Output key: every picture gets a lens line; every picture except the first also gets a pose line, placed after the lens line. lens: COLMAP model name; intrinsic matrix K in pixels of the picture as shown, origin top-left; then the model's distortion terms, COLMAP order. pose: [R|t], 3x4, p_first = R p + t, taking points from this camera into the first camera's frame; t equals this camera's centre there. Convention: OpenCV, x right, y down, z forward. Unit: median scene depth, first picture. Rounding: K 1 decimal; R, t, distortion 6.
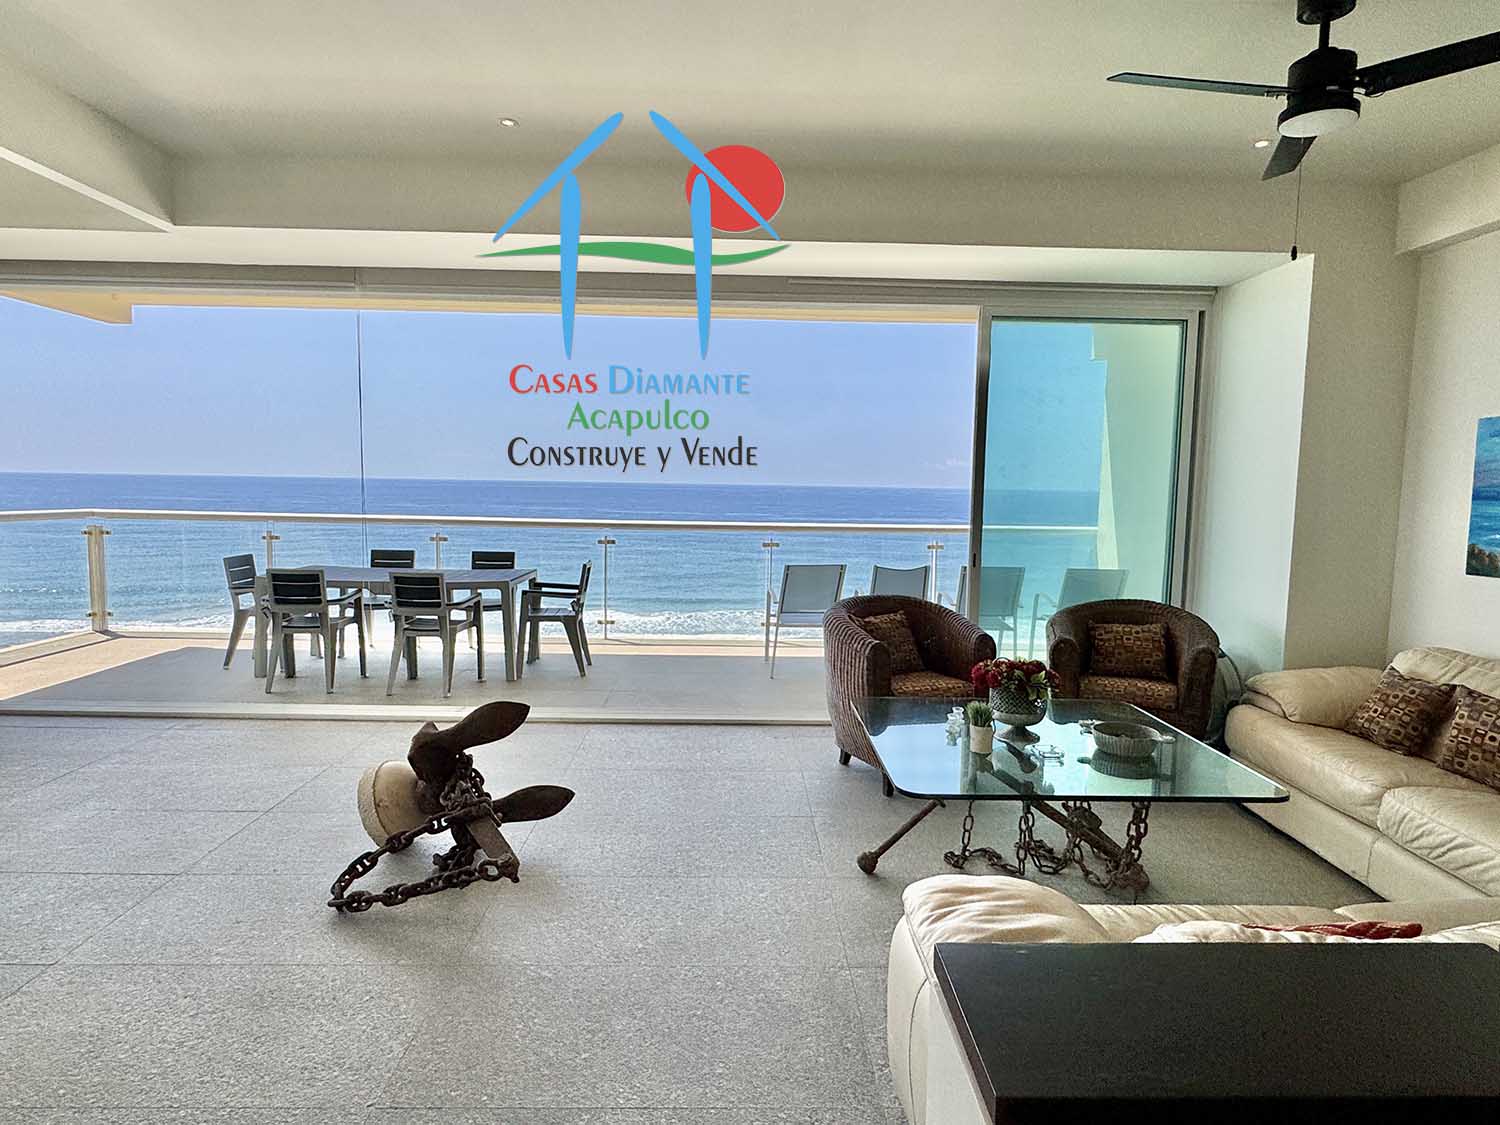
lens RADIAL K [[864.5, 0, 751.1], [0, 864.5, 562.6], [0, 0, 1]] dist [-0.003763, 0.000338]
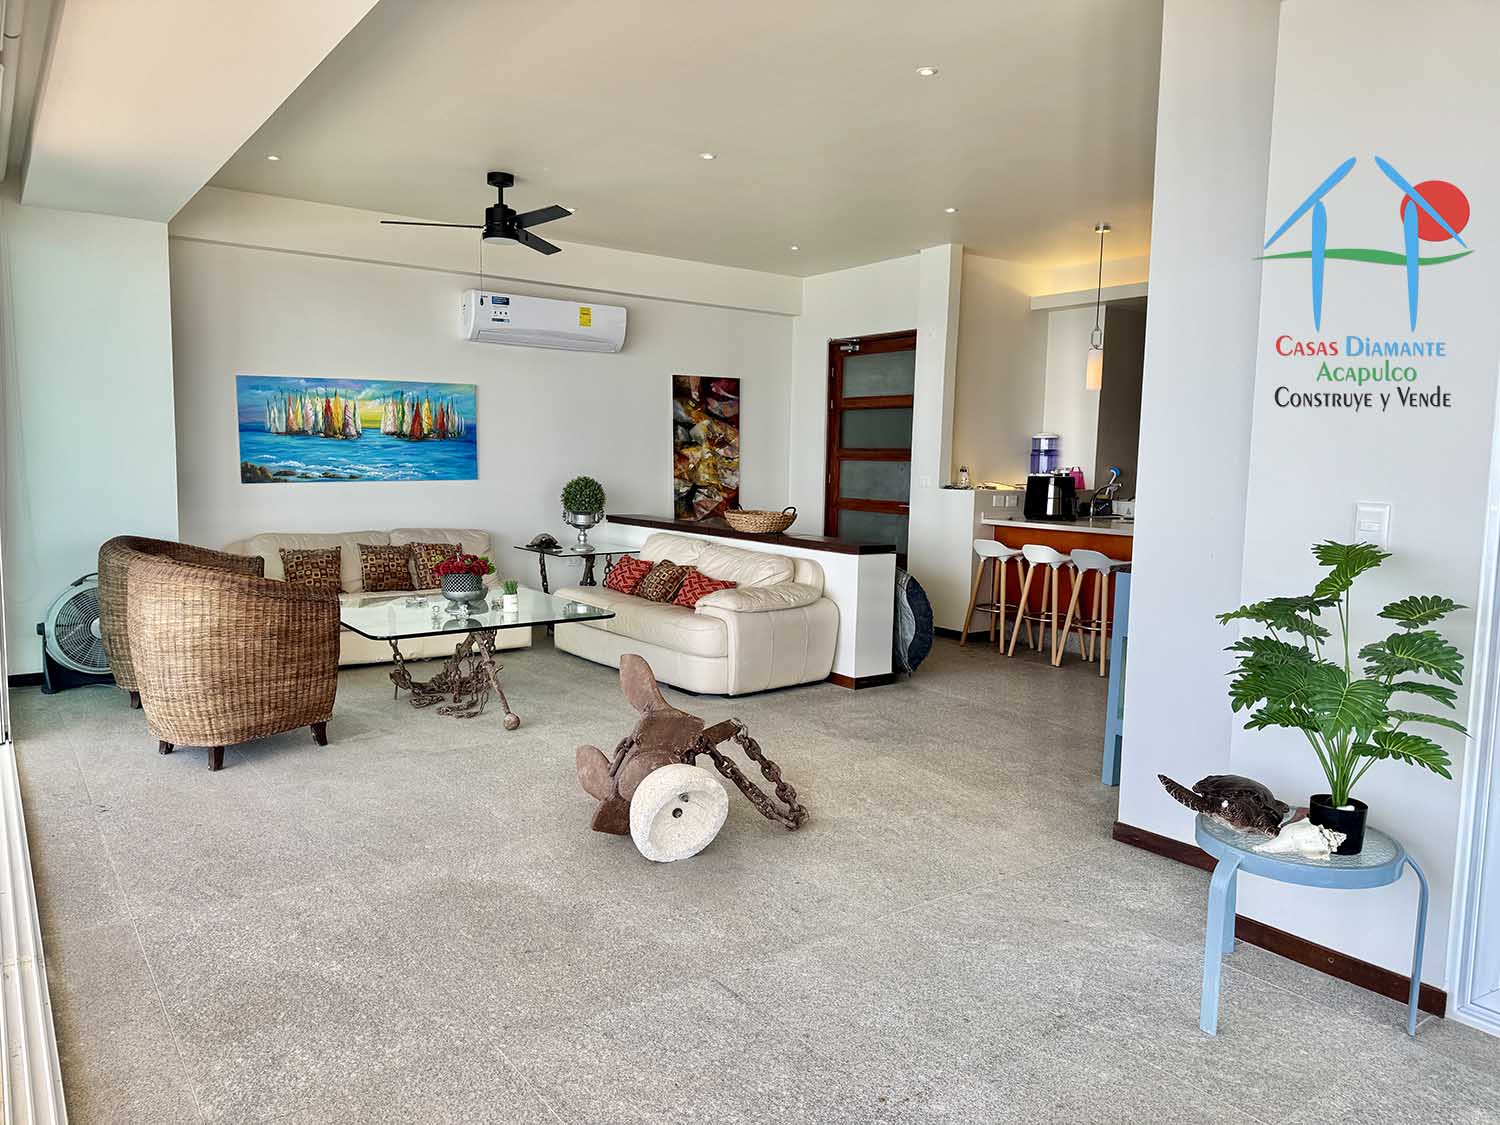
lens RADIAL K [[1044.4, 0, 752.1], [0, 1044.4, 563.5], [0, 0, 1]] dist [0.129924, -0.219037]
pose [[-0.574087, -0.110247, 0.811338, -0.723997], [0.047836, 0.984685, 0.167650, -0.072205], [-0.817396, 0.135057, -0.560022, 0.849899]]
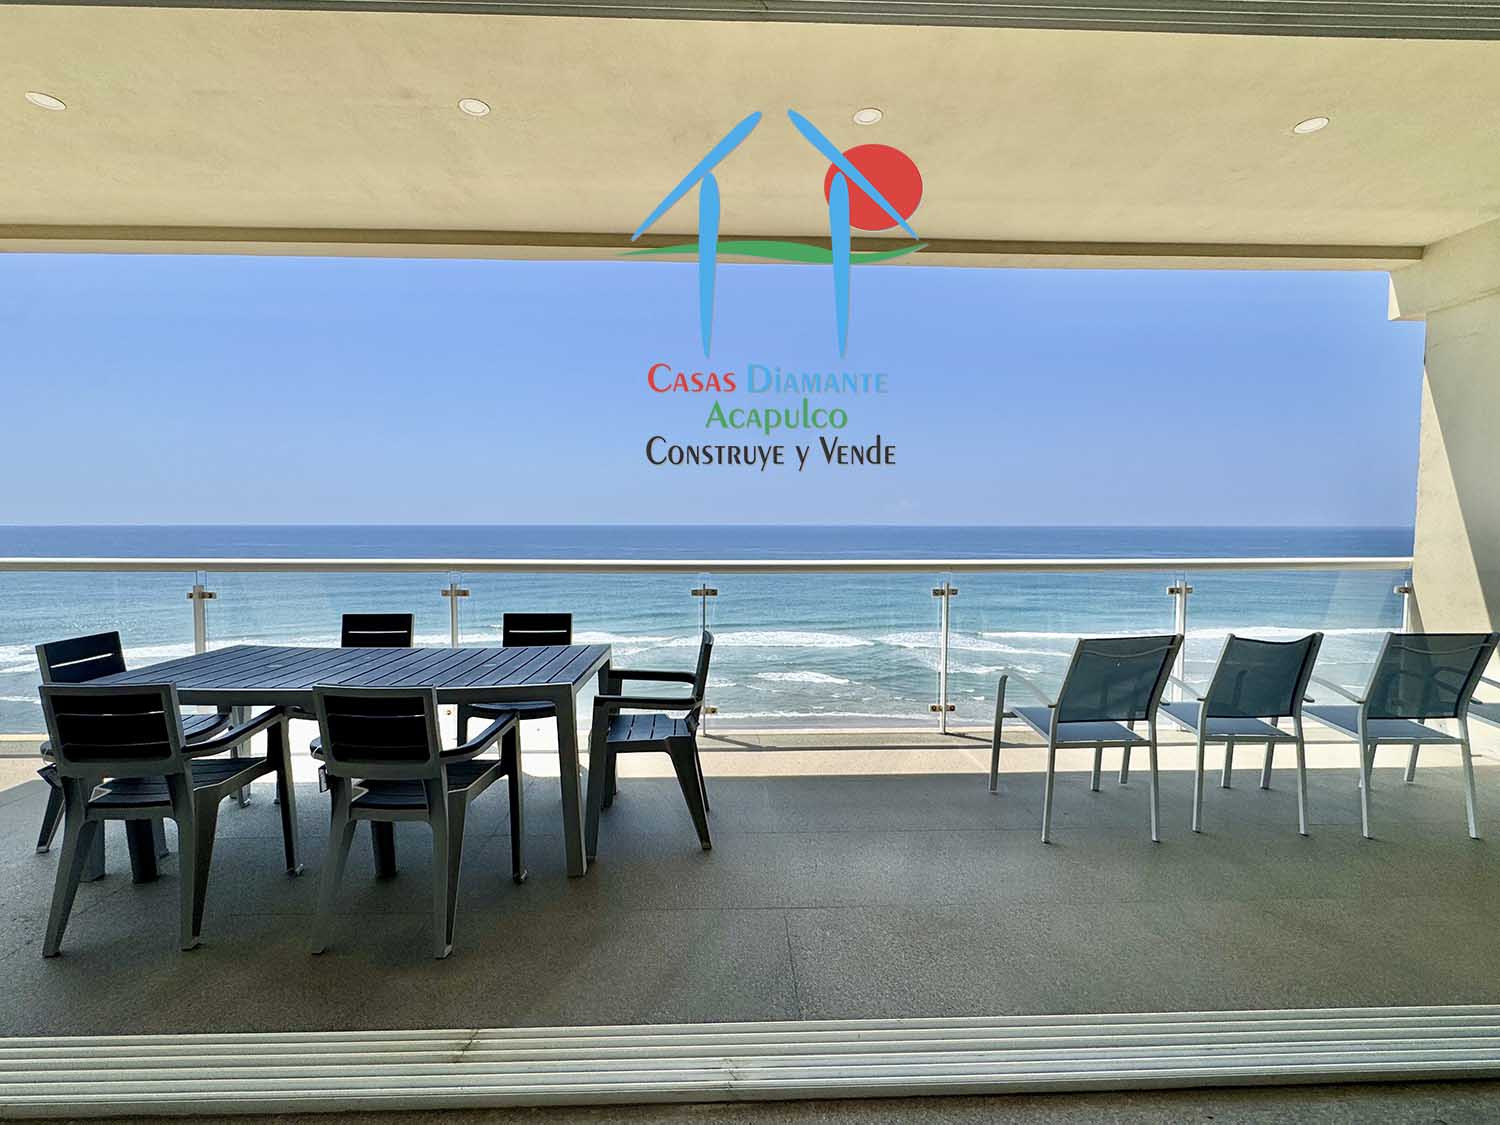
lens RADIAL K [[714.0, 0, 746.7], [0, 714.0, 569.3], [0, 0, 1]] dist [-0.002872, -0.000337]
pose [[0.999795, -0.018820, 0.007520, -0.183783], [0.019037, 0.999372, -0.029873, -0.033057], [-0.006954, 0.030010, 0.999525, 0.593613]]
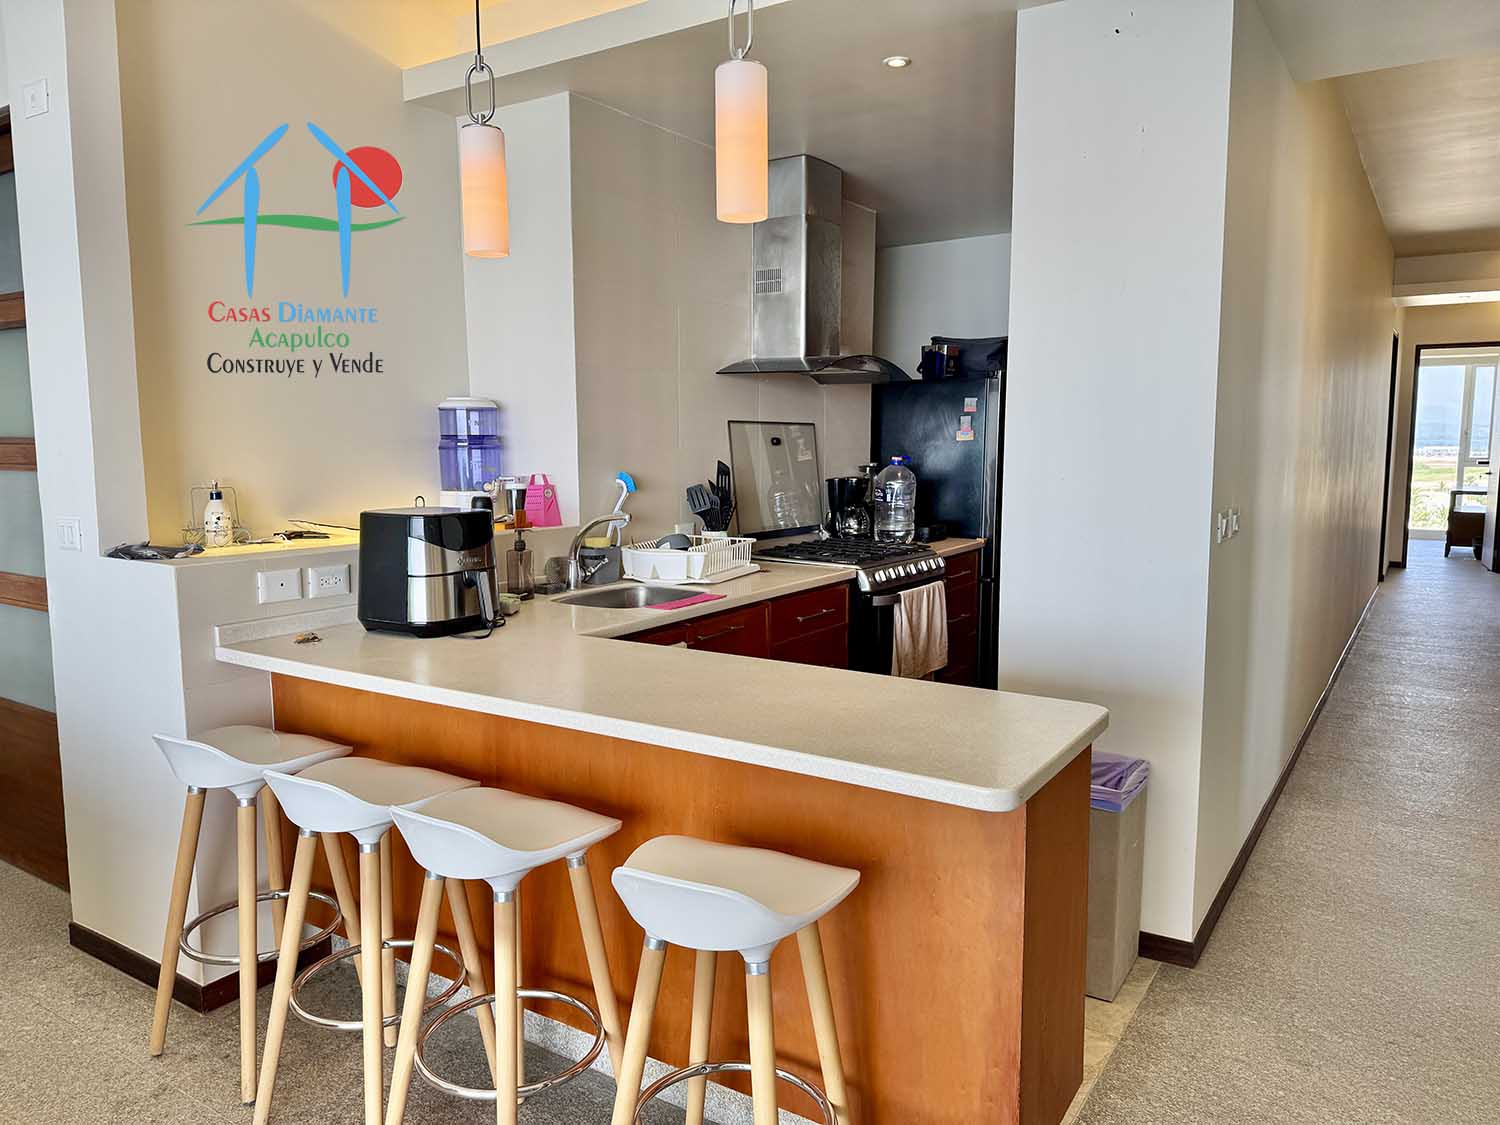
lens RADIAL K [[1044.4, 0, 752.1], [0, 1044.4, 563.5], [0, 0, 1]] dist [0.129924, -0.219037]
pose [[-0.821799, -0.080454, 0.564069, -0.257440], [0.043167, 0.978344, 0.202433, -0.008210], [-0.568140, 0.190708, -0.800529, 0.103857]]
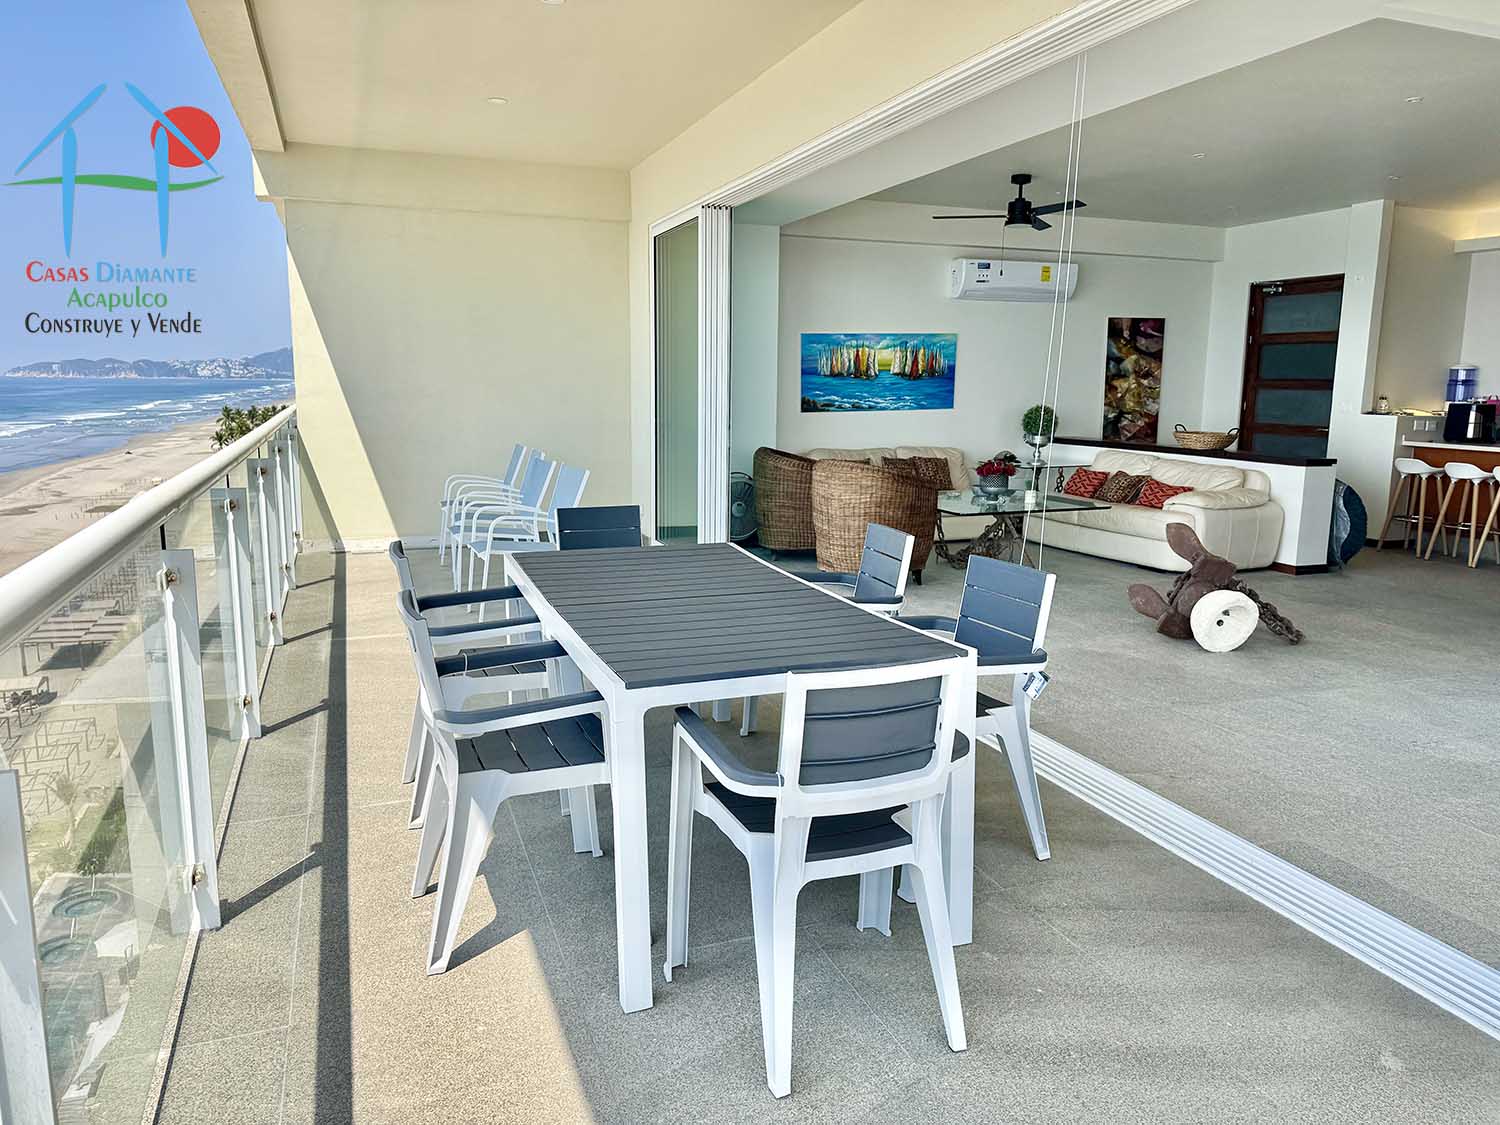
lens RADIAL K [[1044.4, 0, 752.1], [0, 1044.4, 563.5], [0, 0, 1]] dist [0.129924, -0.219037]
pose [[-0.328067, -0.180218, 0.927304, -0.948005], [0.071550, 0.974073, 0.214621, -0.113824], [-0.941941, 0.136759, -0.306667, 1.231632]]
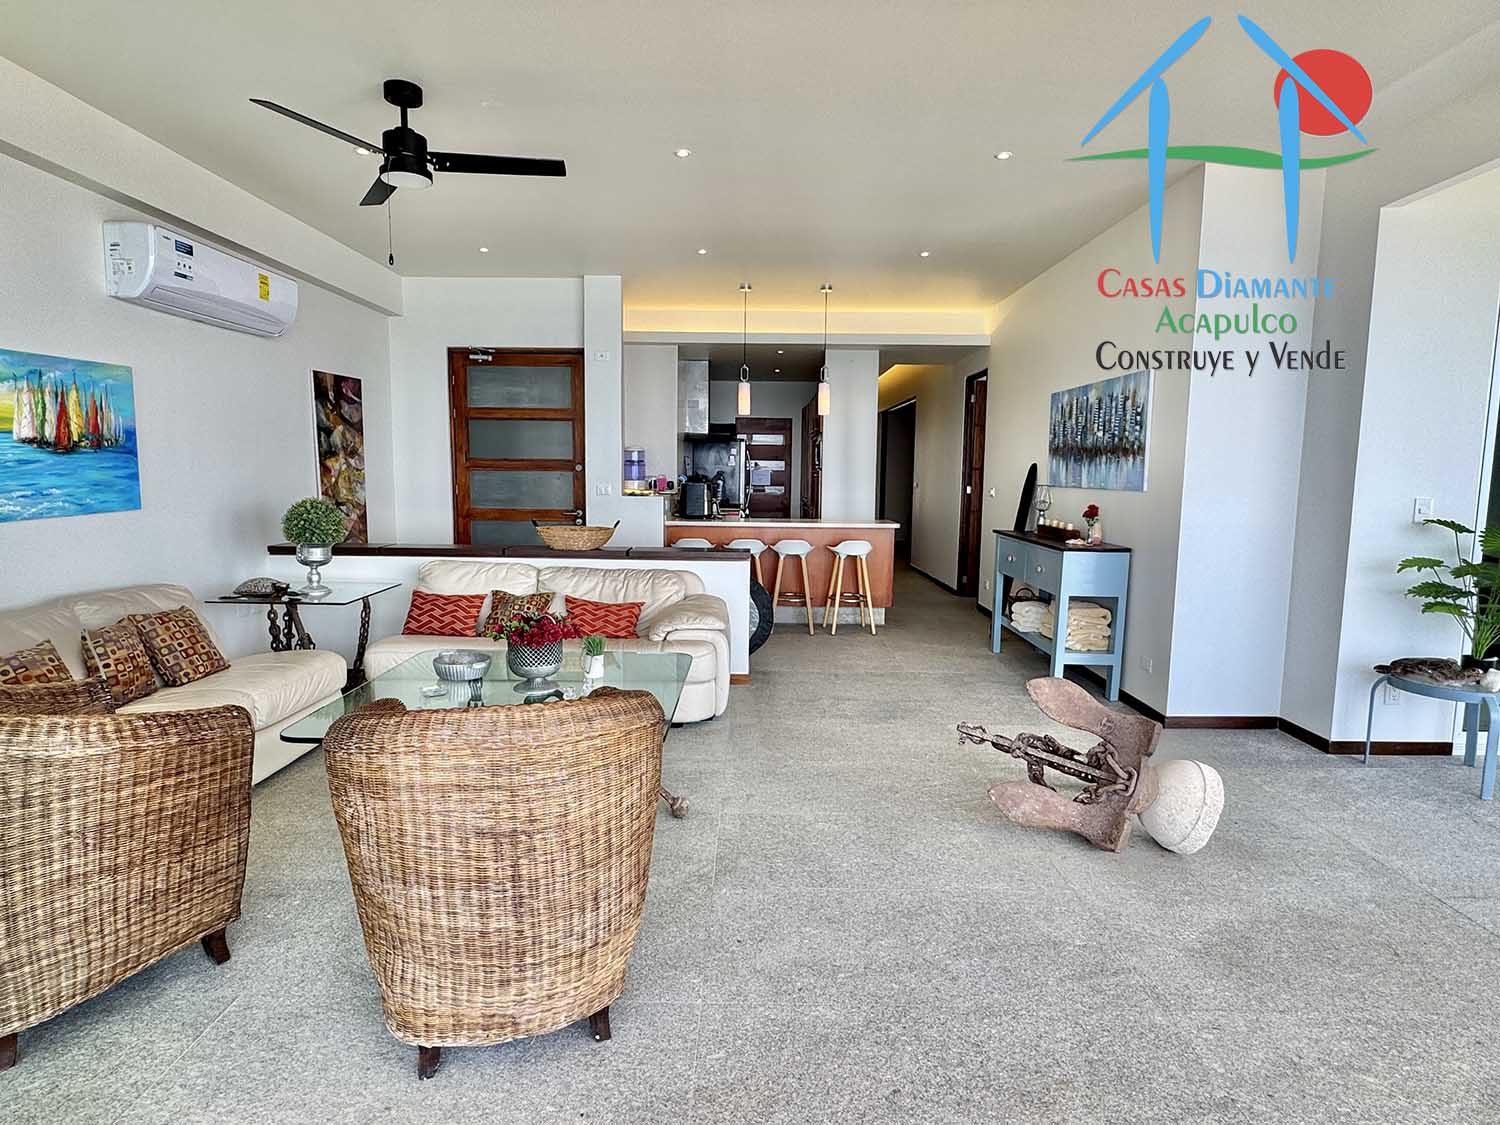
lens RADIAL K [[826.4, 0, 750.0], [0, 826.4, 562.5], [0, 0, 1]] dist [-0.002176, -0.000057]
pose [[-0.999265, -0.030222, 0.023576, 0.019941], [-0.024789, 0.978679, 0.203892, -0.081040], [-0.029236, 0.203158, -0.978709, 1.047168]]
